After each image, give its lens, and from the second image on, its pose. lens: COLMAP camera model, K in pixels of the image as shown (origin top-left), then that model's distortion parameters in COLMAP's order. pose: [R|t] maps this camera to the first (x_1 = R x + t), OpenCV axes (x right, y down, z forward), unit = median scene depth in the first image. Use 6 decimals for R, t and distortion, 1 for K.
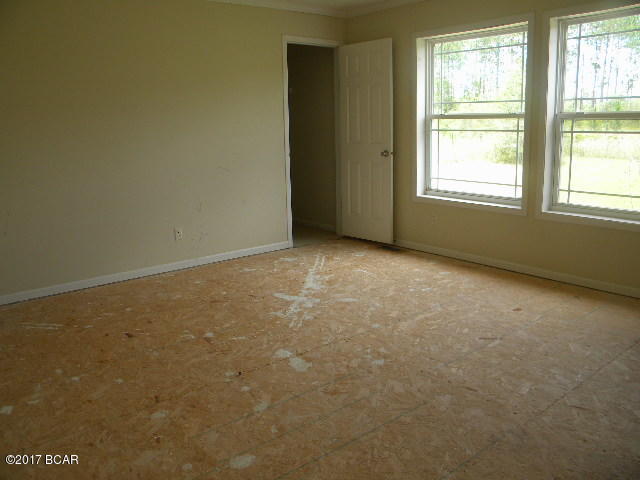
lens RADIAL K [[538.0, 0, 320.0], [0, 538.0, 240.0], [0, 0, 1]] dist [-0.015010, -0.001229]
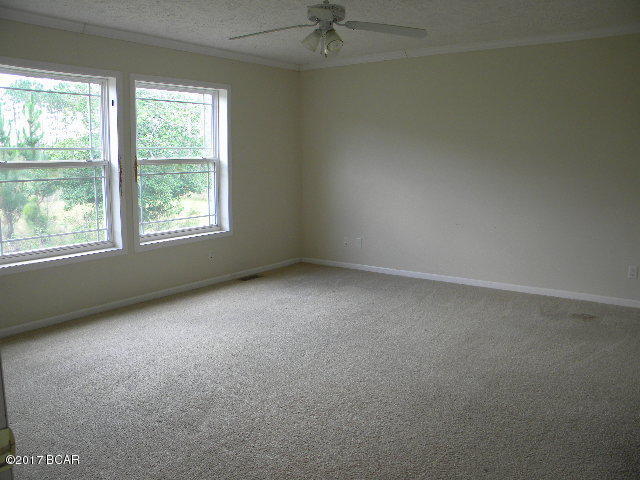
lens RADIAL K [[538.0, 0, 320.0], [0, 538.0, 240.0], [0, 0, 1]] dist [-0.015010, -0.001229]
pose [[-0.250778, -0.129782, 0.959305, -0.839094], [0.230484, 0.954470, 0.189380, -0.207756], [-0.940206, 0.268597, -0.209447, 0.957724]]
